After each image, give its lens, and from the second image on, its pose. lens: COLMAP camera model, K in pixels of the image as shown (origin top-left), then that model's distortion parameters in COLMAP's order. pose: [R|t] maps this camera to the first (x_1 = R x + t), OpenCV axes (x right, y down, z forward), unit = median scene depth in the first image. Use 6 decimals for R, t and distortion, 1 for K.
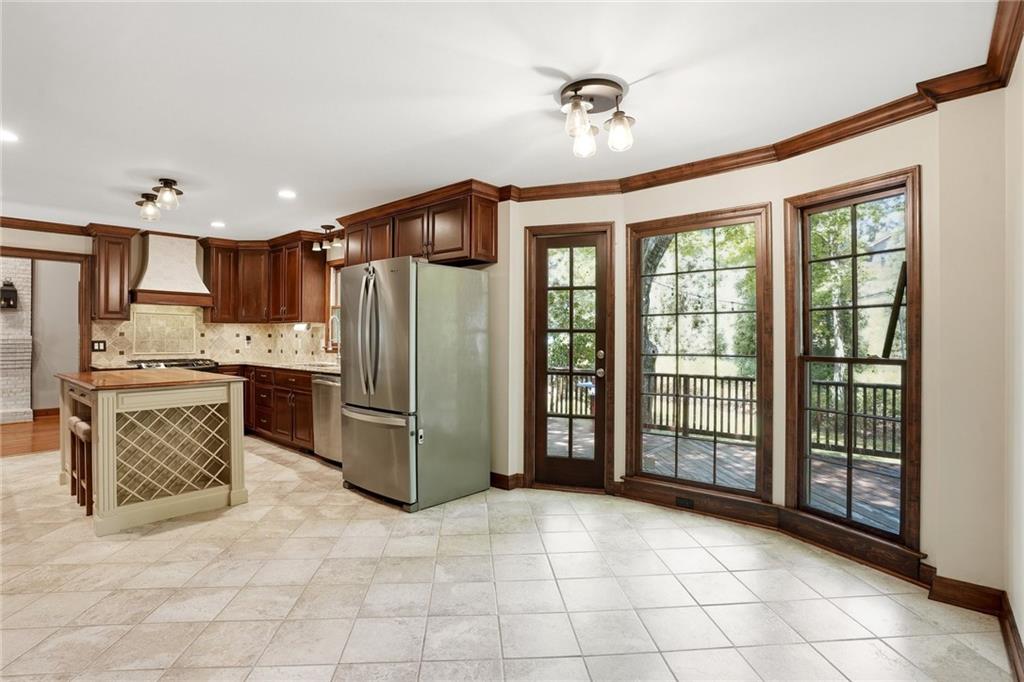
lens RADIAL K [[499.7, 0, 513.3], [0, 499.7, 339.6], [0, 0, 1]] dist [-0.064753, 0.021520]
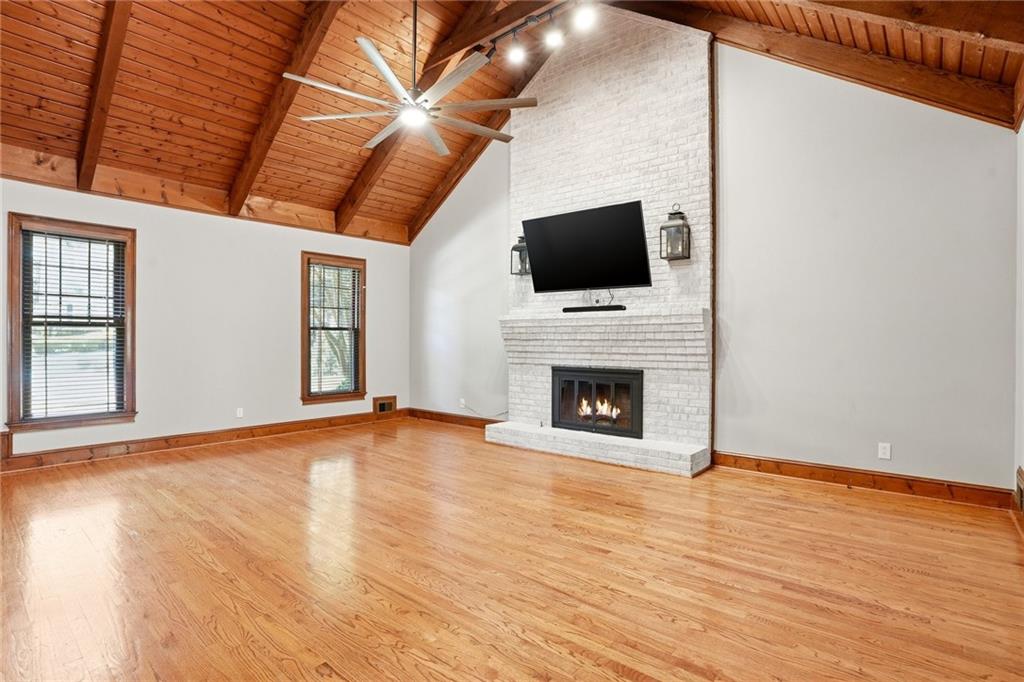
lens RADIAL K [[499.7, 0, 517.4], [0, 499.7, 342.6], [0, 0, 1]] dist [-0.064753, 0.021520]
pose [[0.008988, 0.005549, -0.999944, -0.713334], [0.003191, 0.999979, 0.005578, 0.038337], [0.999955, -0.003241, 0.008971, 1.184872]]
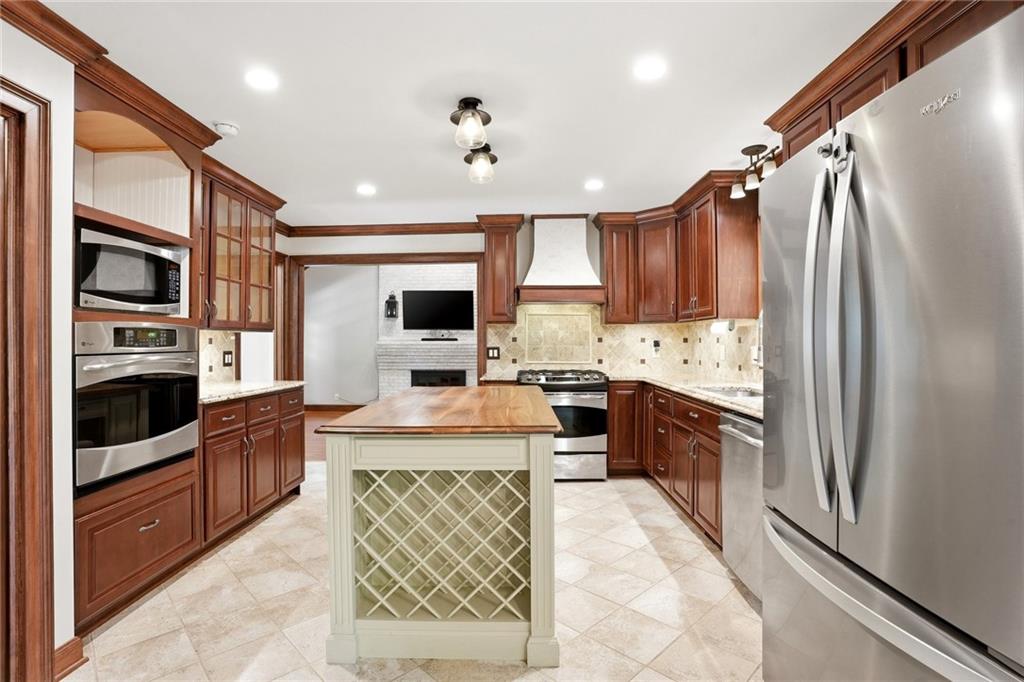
lens RADIAL K [[499.7, 0, 507.7], [0, 499.7, 340.0], [0, 0, 1]] dist [-0.064753, 0.021520]
pose [[0.633497, -0.005249, -0.773727, -0.118046], [0.000913, 0.999981, -0.006036, -0.004912], [0.773745, 0.003117, 0.633490, 0.413407]]
